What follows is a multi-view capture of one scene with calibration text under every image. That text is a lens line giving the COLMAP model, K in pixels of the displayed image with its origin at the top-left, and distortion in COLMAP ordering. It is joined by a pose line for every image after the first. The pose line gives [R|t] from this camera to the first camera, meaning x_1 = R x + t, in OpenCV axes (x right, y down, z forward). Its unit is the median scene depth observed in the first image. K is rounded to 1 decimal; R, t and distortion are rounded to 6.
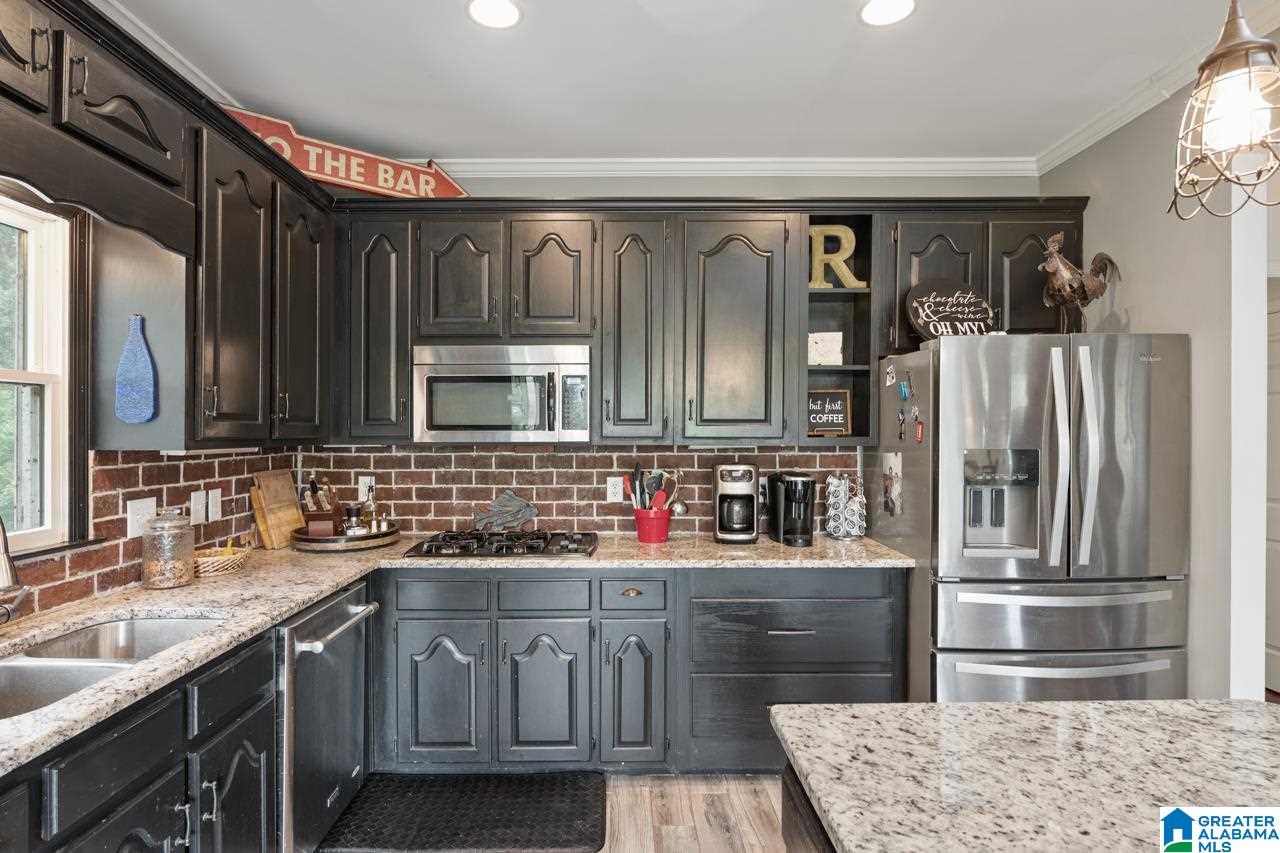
lens RADIAL K [[662.6, 0, 638.6], [0, 662.6, 427.6], [0, 0, 1]] dist [-0.007433, 0.000017]
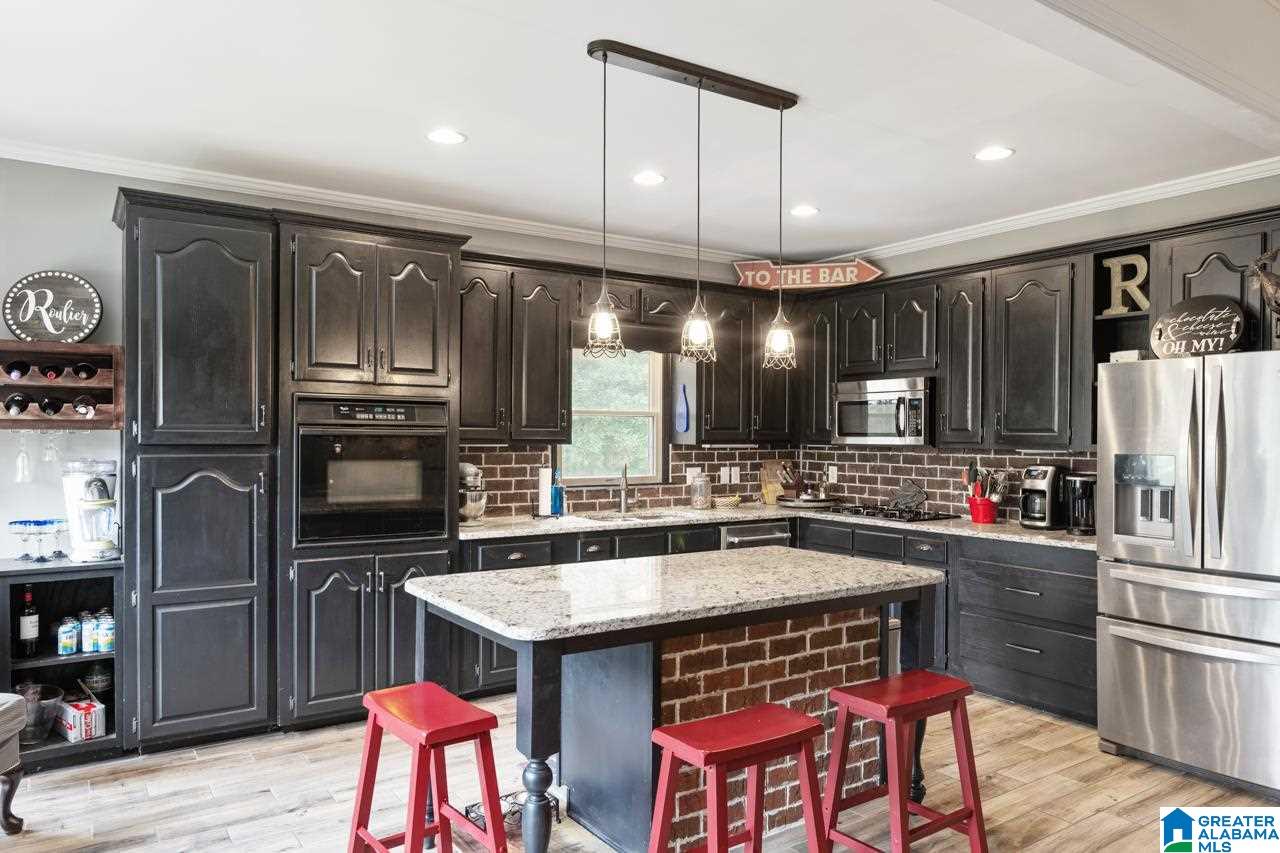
lens RADIAL K [[870.0, 0, 641.5], [0, 870.0, 429.9], [0, 0, 1]] dist [0.001860, 0.000589]
pose [[0.560304, 0.000560, -0.828287, 1.151527], [-0.001699, 0.999998, -0.000473, -0.009200], [0.828285, 0.001672, 0.560304, -0.555323]]
